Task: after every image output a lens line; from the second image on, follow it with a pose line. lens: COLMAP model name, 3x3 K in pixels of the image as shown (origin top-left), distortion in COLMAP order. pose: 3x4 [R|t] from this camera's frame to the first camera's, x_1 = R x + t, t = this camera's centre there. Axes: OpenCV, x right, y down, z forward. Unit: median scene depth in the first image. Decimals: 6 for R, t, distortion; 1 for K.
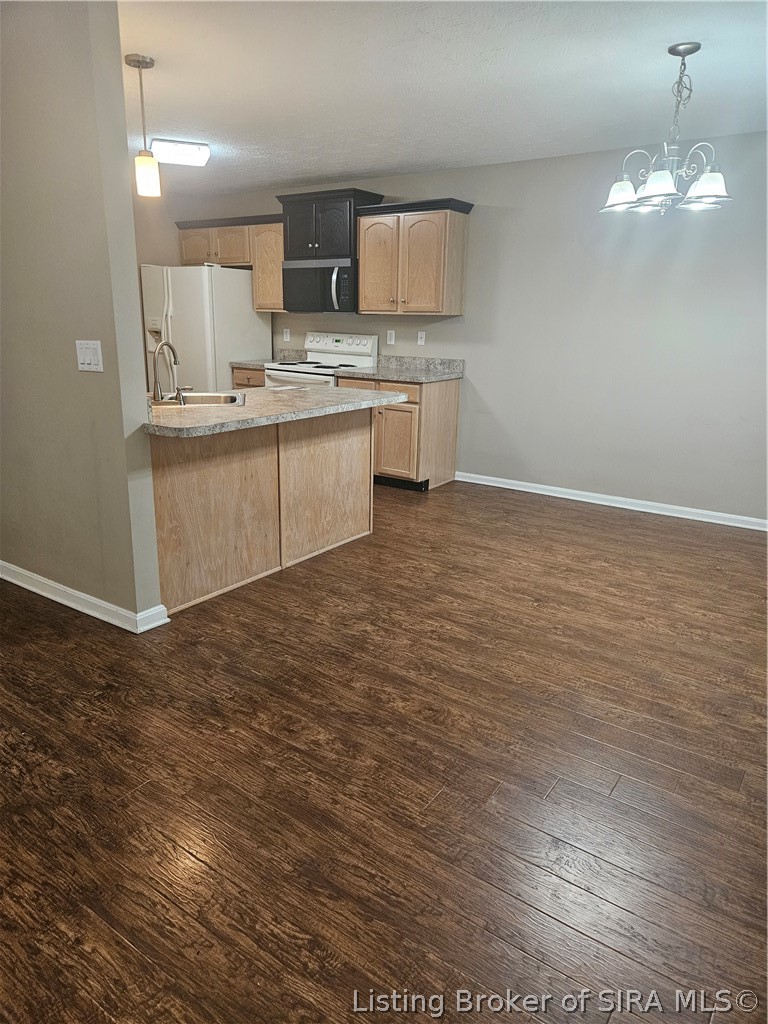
lens RADIAL K [[694.8, 0, 383.8], [0, 694.8, 506.7], [0, 0, 1]] dist [0.069220, -0.061805]
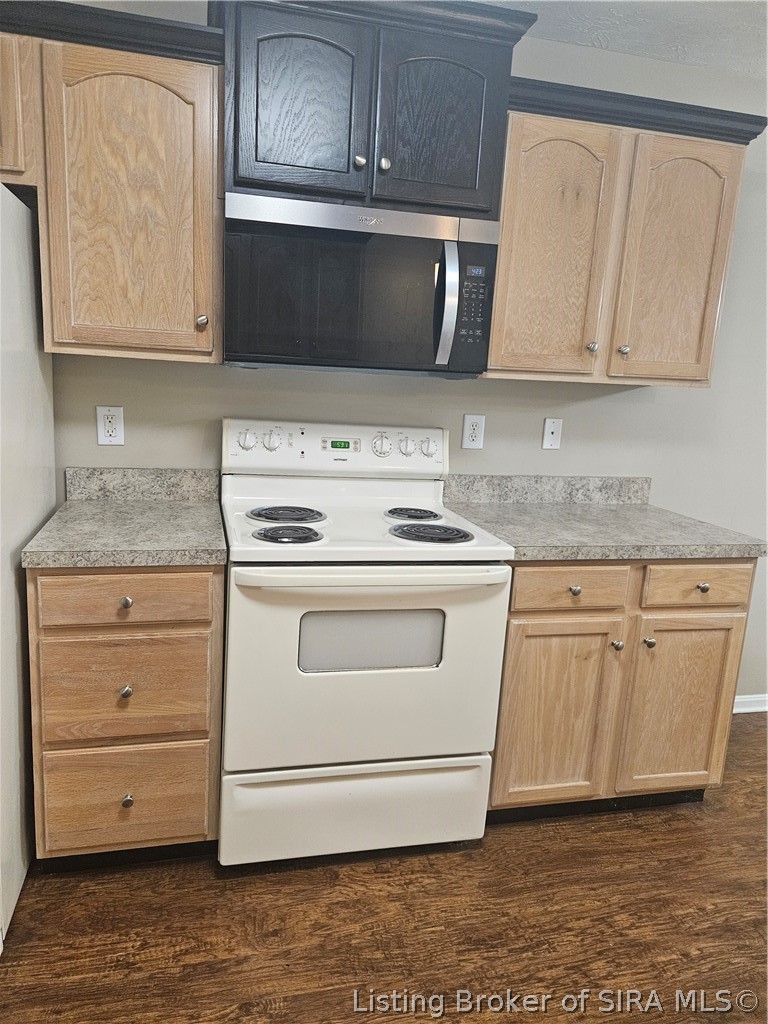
lens RADIAL K [[694.8, 0, 376.7], [0, 694.8, 502.9], [0, 0, 1]] dist [0.069220, -0.061805]
pose [[0.656619, -0.124080, 0.743946, -0.342059], [0.160171, 0.986816, 0.023217, -0.222833], [-0.737019, 0.103914, 0.667836, 0.782138]]
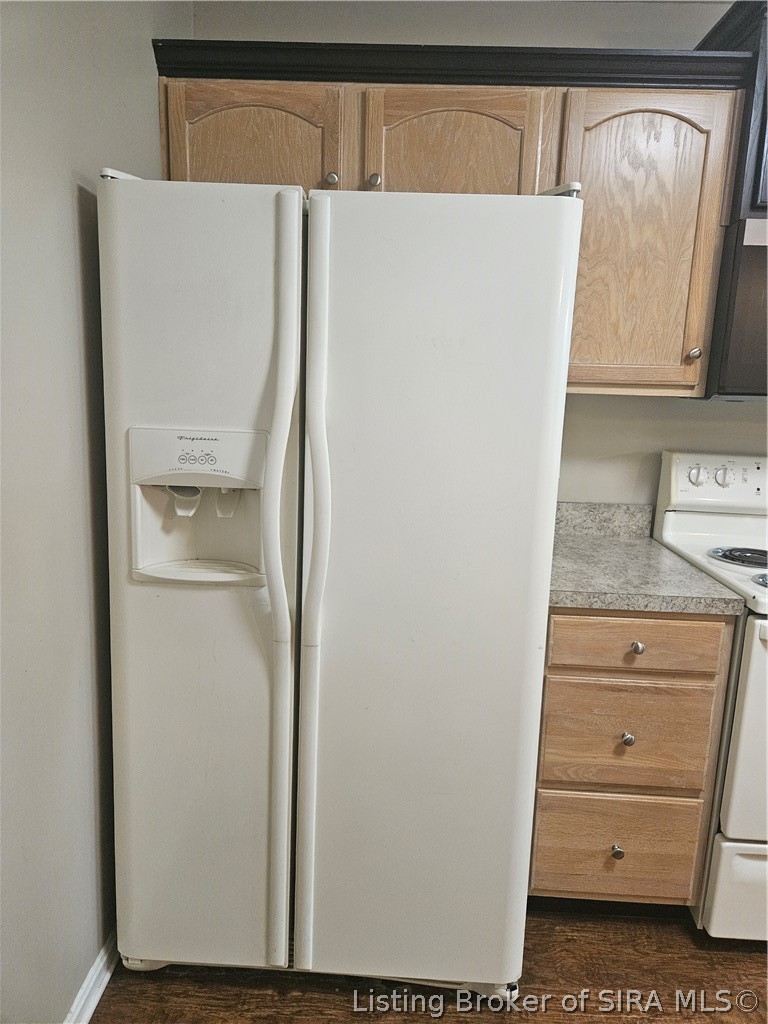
lens RADIAL K [[694.8, 0, 369.1], [0, 694.8, 497.5], [0, 0, 1]] dist [0.069220, -0.061805]
pose [[0.834726, -0.085948, 0.543917, -0.435241], [0.129602, 0.990661, -0.042354, -0.253184], [-0.535197, 0.105846, 0.838070, 0.869801]]
